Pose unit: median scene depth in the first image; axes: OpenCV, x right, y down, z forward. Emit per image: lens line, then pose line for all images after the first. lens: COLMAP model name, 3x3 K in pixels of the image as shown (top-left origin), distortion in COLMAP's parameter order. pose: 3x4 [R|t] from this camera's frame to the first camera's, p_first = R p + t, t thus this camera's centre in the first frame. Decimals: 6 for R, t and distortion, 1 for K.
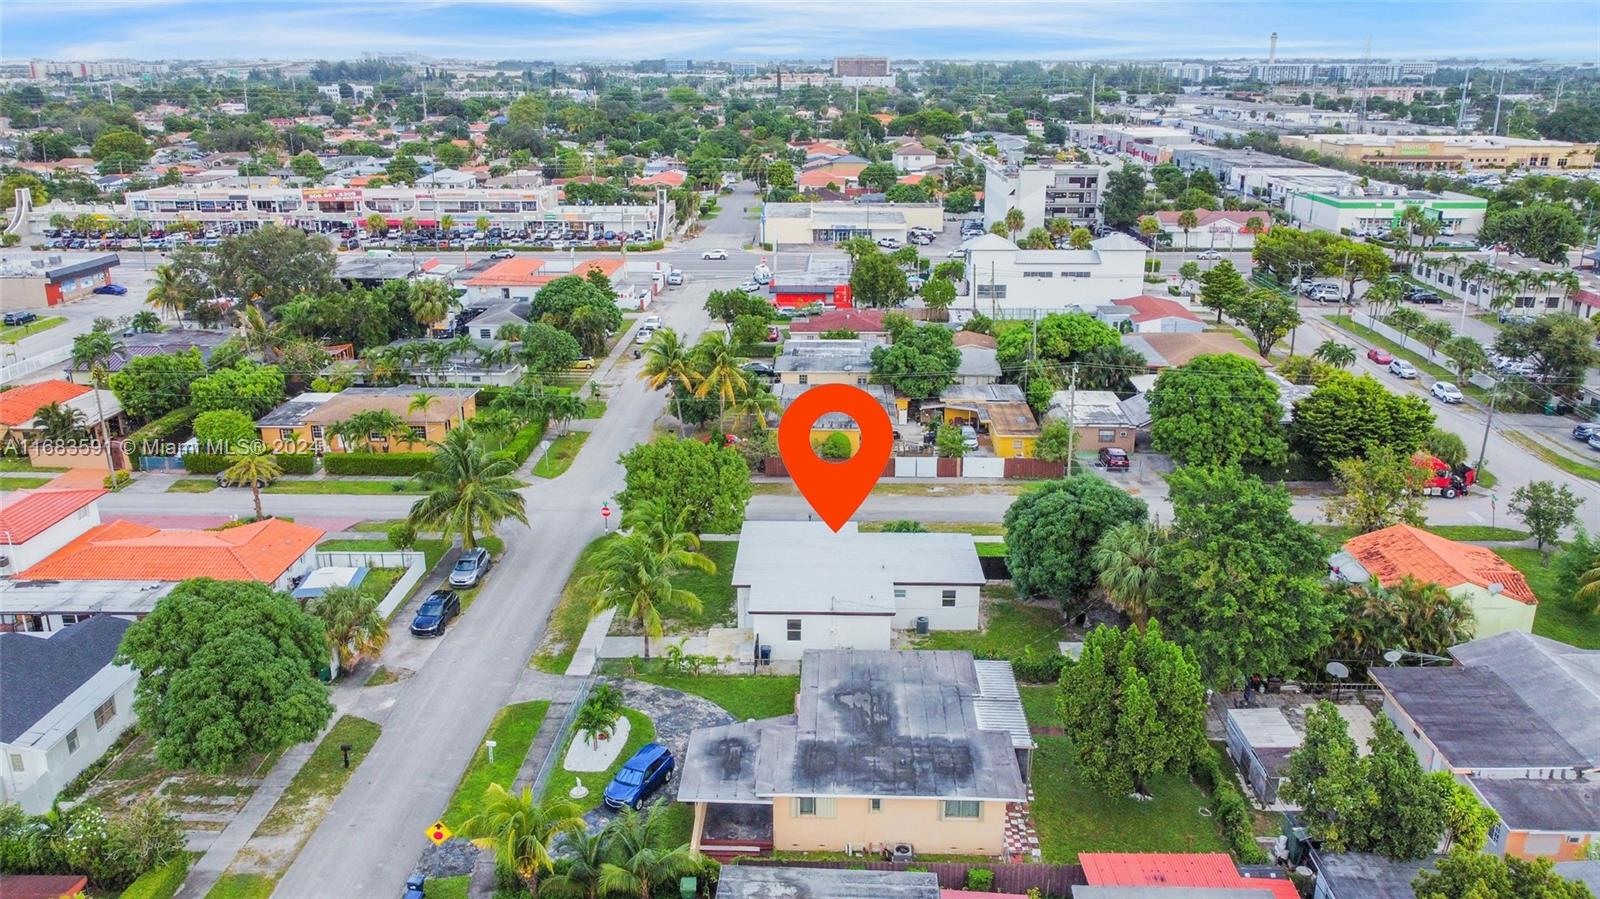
lens RADIAL K [[1223.5, 0, 800.0], [0, 1223.5, 449.5], [0, 0, 1]] dist [-0.006607, -0.003061]
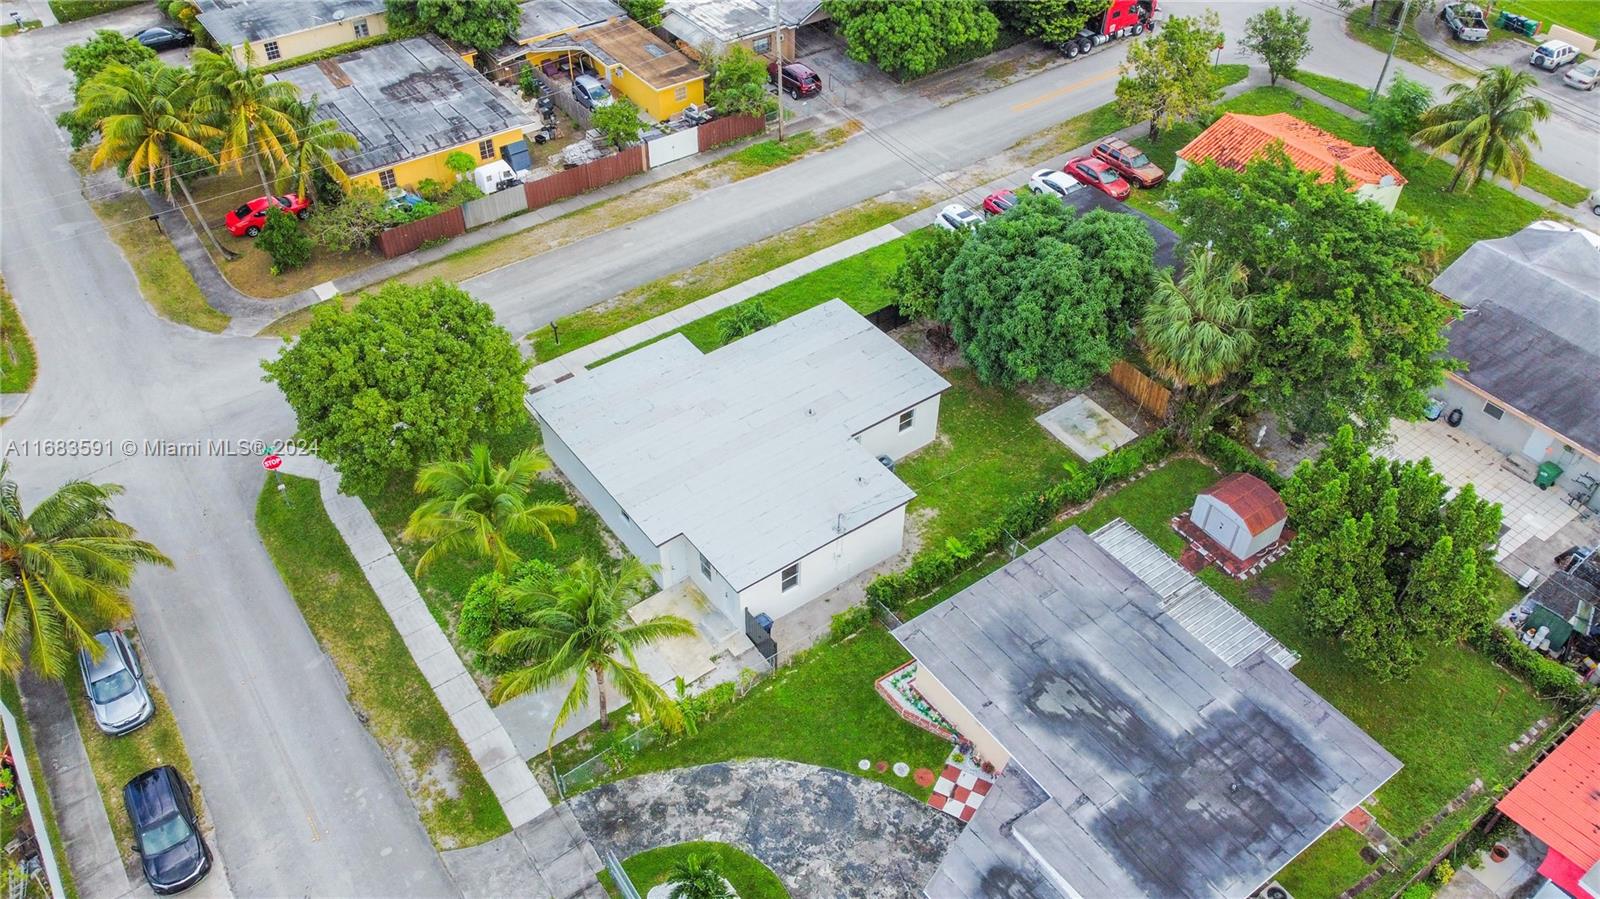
lens RADIAL K [[1223.5, 0, 800.0], [0, 1223.5, 449.5], [0, 0, 1]] dist [-0.006607, -0.003061]
pose [[0.795469, -0.403387, 0.452225, -0.217518], [0.180400, 0.870053, 0.458764, -0.170841], [-0.578519, -0.283351, 0.764871, 0.417898]]
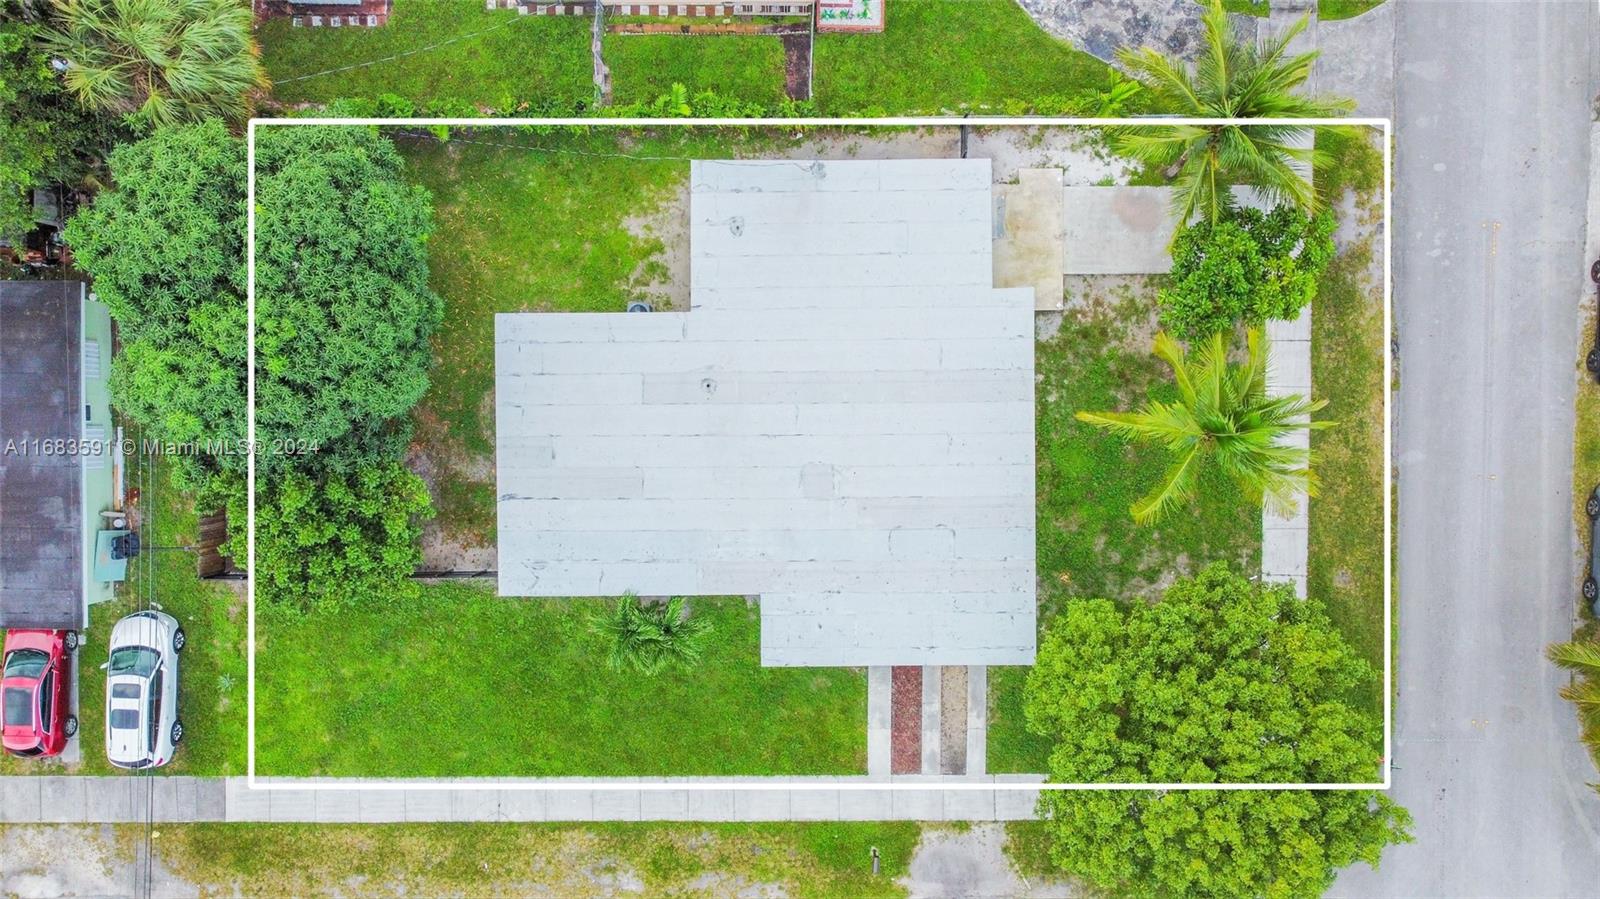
lens RADIAL K [[1223.5, 0, 800.0], [0, 1223.5, 449.5], [0, 0, 1]] dist [-0.006607, -0.003061]
pose [[-0.999550, 0.022490, 0.019850, 0.018001], [0.011531, -0.322827, 0.946388, -0.294588], [0.027692, 0.946191, 0.322422, 0.756308]]
